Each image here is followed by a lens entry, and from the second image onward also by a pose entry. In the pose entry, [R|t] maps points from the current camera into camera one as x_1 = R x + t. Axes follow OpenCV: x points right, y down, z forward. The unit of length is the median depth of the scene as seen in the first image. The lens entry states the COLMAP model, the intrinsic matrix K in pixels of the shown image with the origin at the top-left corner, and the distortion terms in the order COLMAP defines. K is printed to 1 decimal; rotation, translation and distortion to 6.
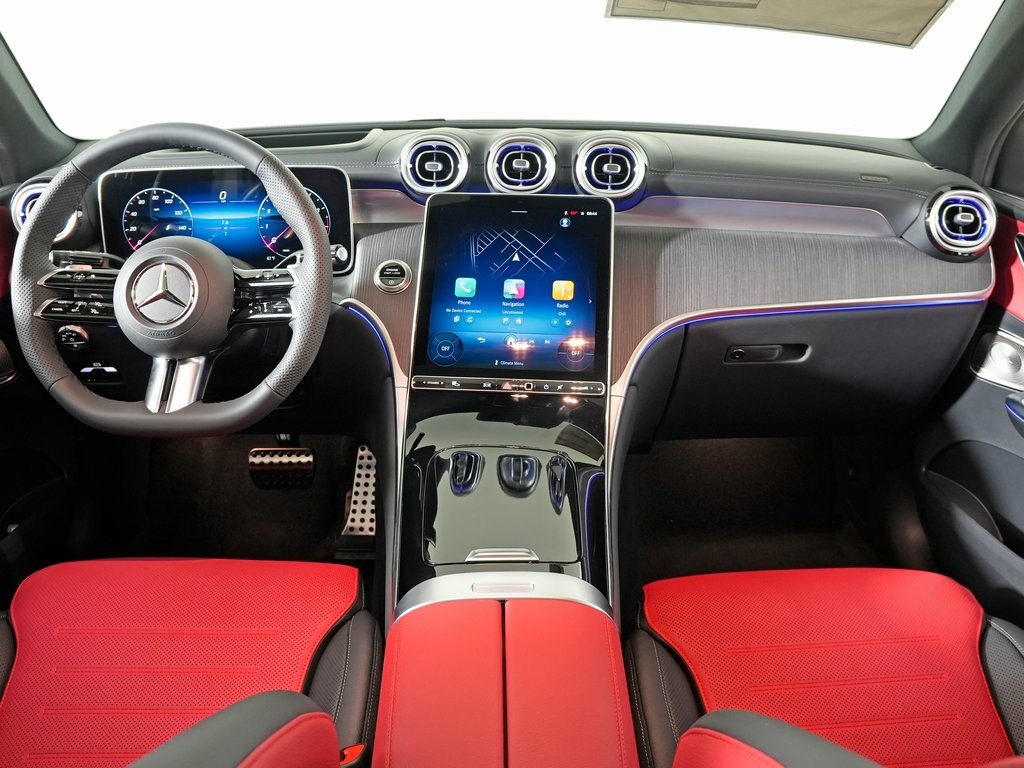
lens RADIAL K [[810.4, 0, 510.9], [0, 810.4, 385.9], [0, 0, 1]] dist [-0.106324, 0.005151]
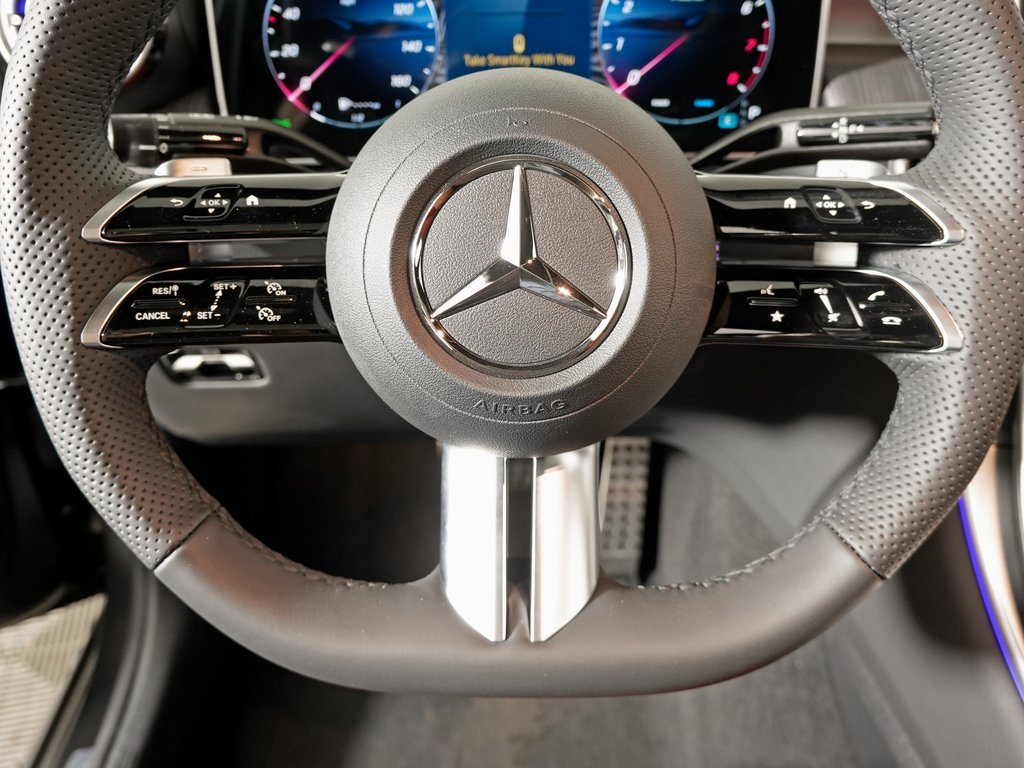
lens RADIAL K [[810.4, 0, 516.5], [0, 810.4, 386.4], [0, 0, 1]] dist [-0.106324, 0.005151]
pose [[0.999149, 0.005522, -0.040882, -0.343647], [0.002753, 0.979865, 0.199641, -0.108054], [0.041161, -0.199583, 0.979016, 0.561231]]
